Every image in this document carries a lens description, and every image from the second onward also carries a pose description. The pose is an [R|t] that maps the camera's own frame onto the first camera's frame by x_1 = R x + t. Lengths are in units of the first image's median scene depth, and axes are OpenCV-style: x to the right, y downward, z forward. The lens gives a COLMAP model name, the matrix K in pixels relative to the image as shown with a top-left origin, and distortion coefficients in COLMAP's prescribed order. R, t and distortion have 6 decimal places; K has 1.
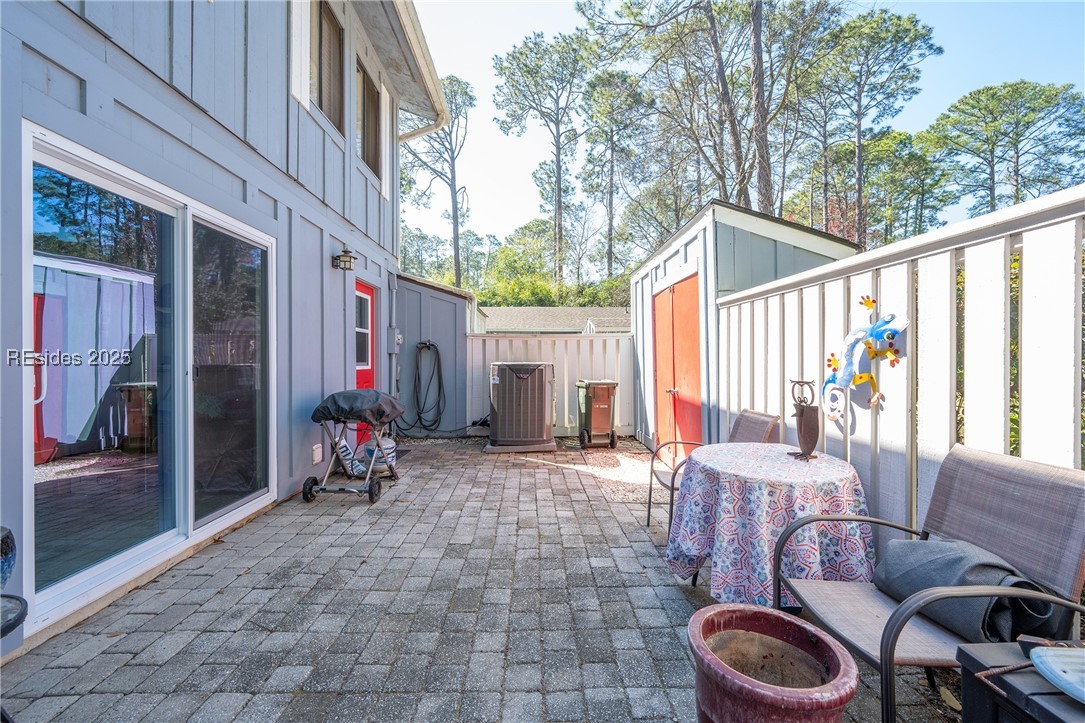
lens RADIAL K [[484.5, 0, 560.9], [0, 484.5, 360.4], [0, 0, 1]] dist [-0.000848, -0.000634]
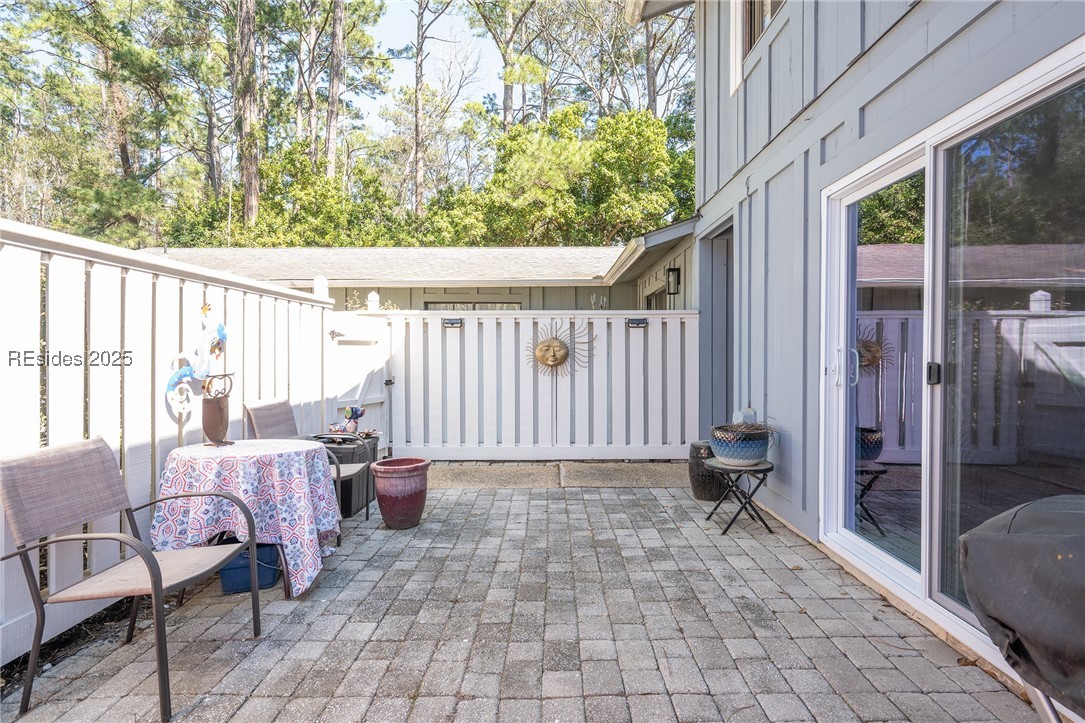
lens RADIAL K [[593.6, 0, 562.1], [0, 593.6, 353.9], [0, 0, 1]] dist [-0.005150, 0.000240]
pose [[-0.998871, 0.001792, 0.047476, -0.176934], [0.002175, 0.999966, 0.008015, -0.006919], [-0.047460, 0.008109, -0.998840, 1.238564]]
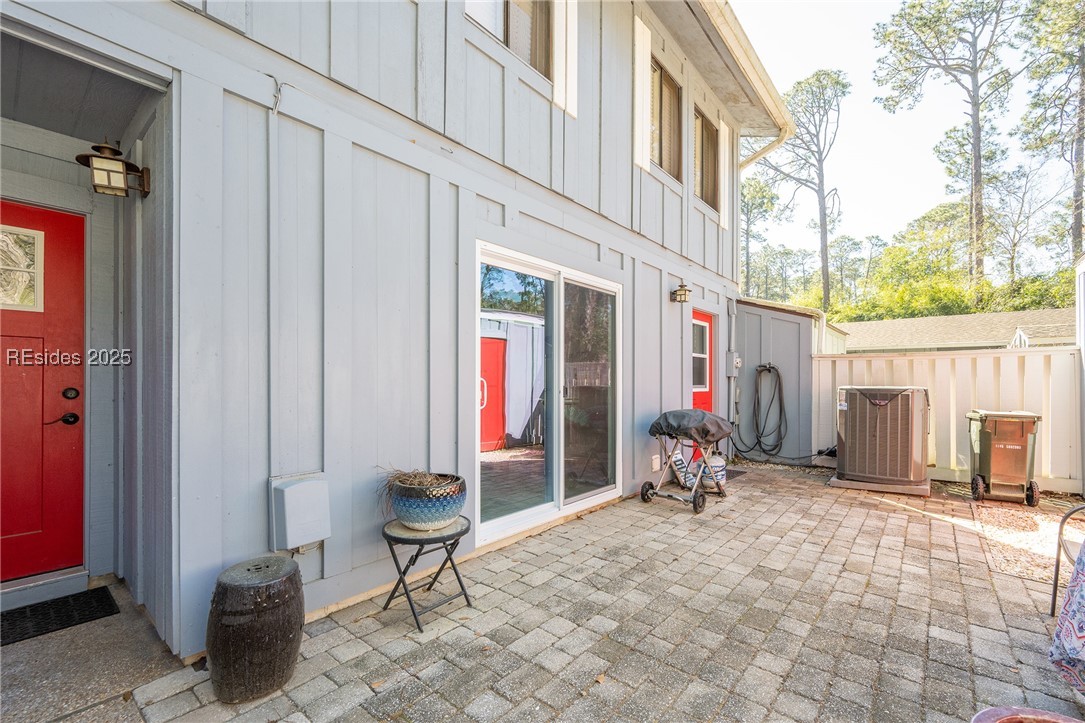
lens RADIAL K [[477.1, 0, 546.5], [0, 477.1, 382.5], [0, 0, 1]] dist [-0.001996, -0.000611]
pose [[0.734284, 0.003968, -0.678831, 0.085733], [-0.004764, 0.999988, 0.000691, -0.001030], [0.678826, 0.002727, 0.734294, -0.023513]]
